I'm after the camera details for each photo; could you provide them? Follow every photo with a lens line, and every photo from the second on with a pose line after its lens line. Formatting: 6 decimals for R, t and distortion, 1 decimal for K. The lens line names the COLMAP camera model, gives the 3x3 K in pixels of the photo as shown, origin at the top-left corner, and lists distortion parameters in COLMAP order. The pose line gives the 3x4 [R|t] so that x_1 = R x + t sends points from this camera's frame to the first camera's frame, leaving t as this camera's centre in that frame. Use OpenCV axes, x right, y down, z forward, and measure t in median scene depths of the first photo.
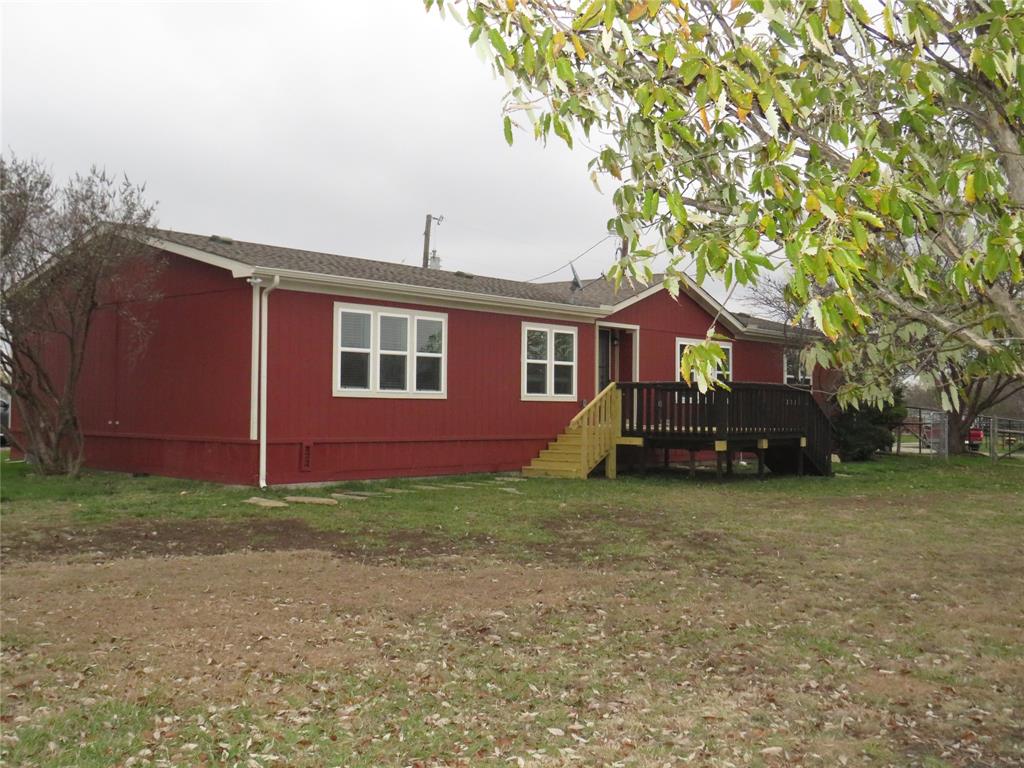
lens RADIAL K [[823.8, 0, 512.0], [0, 823.8, 384.0], [0, 0, 1]] dist [0.000237, -0.000188]
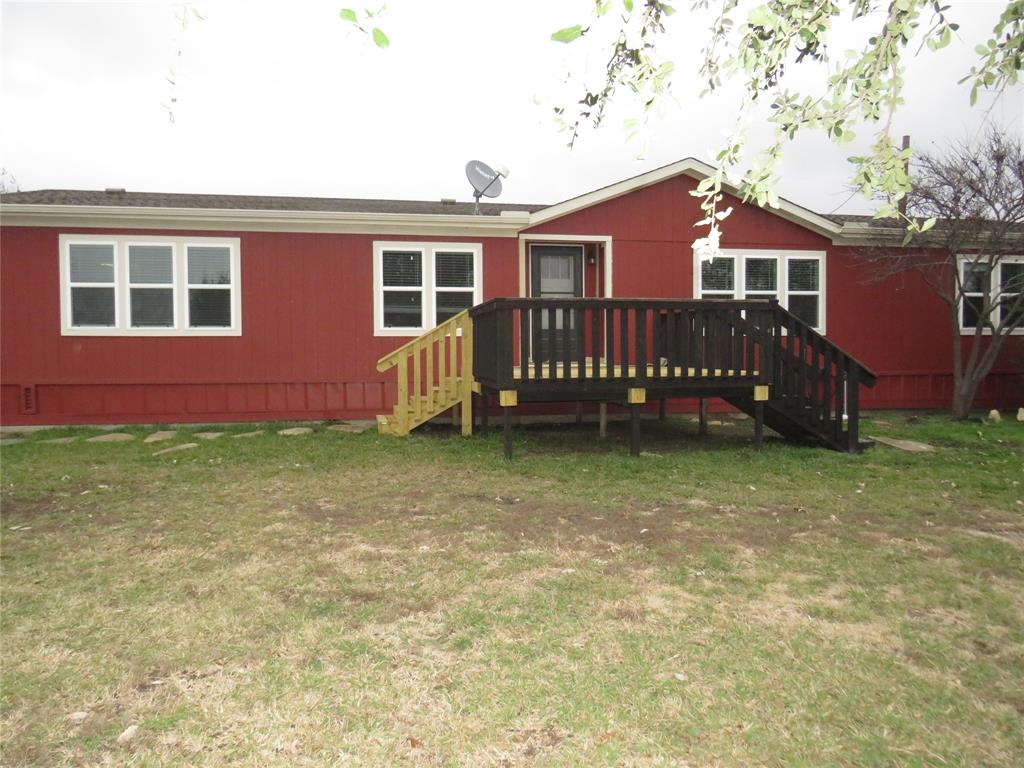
lens RADIAL K [[731.2, 0, 510.4], [0, 731.2, 384.0], [0, 0, 1]] dist [-0.018212, 0.008213]
pose [[0.847406, 0.016818, -0.530679, 0.632547], [0.023947, 0.997270, 0.069844, 0.023805], [0.530406, -0.071894, 0.844690, 0.533888]]
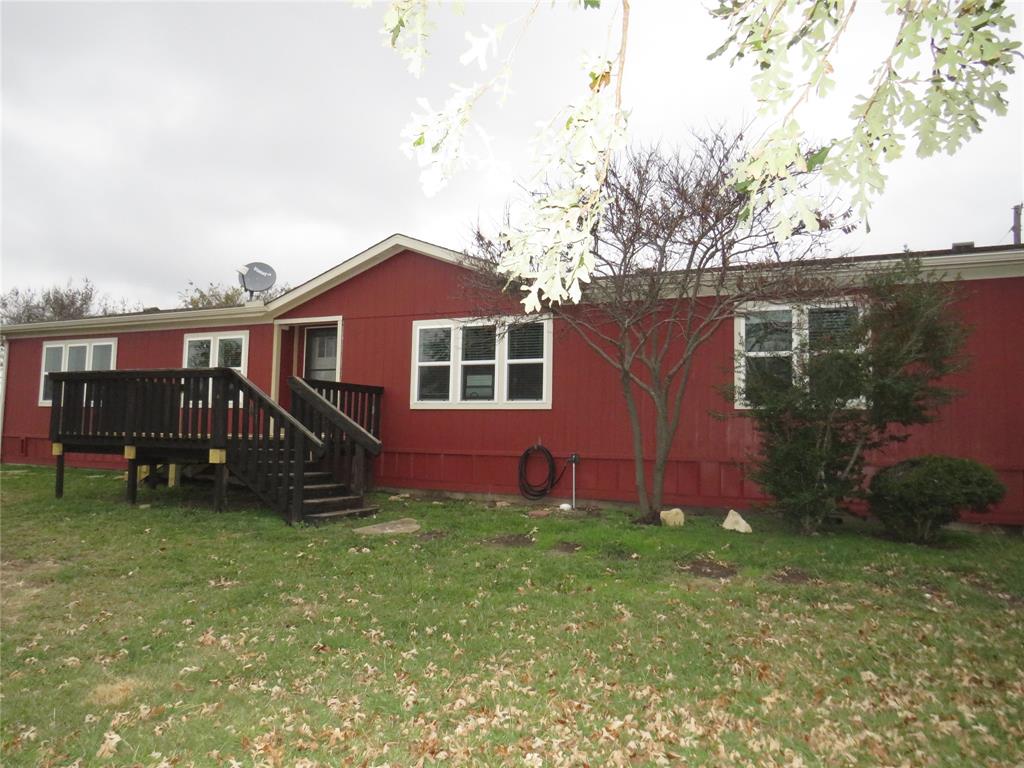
lens RADIAL K [[883.7, 0, 551.6], [0, 883.7, 383.3], [0, 0, 1]] dist [0.086979, 0.004390]
pose [[0.345238, -0.048765, -0.937247, 0.882534], [0.023923, 0.998782, -0.043155, 0.034197], [0.938210, -0.007523, 0.345984, 0.733803]]
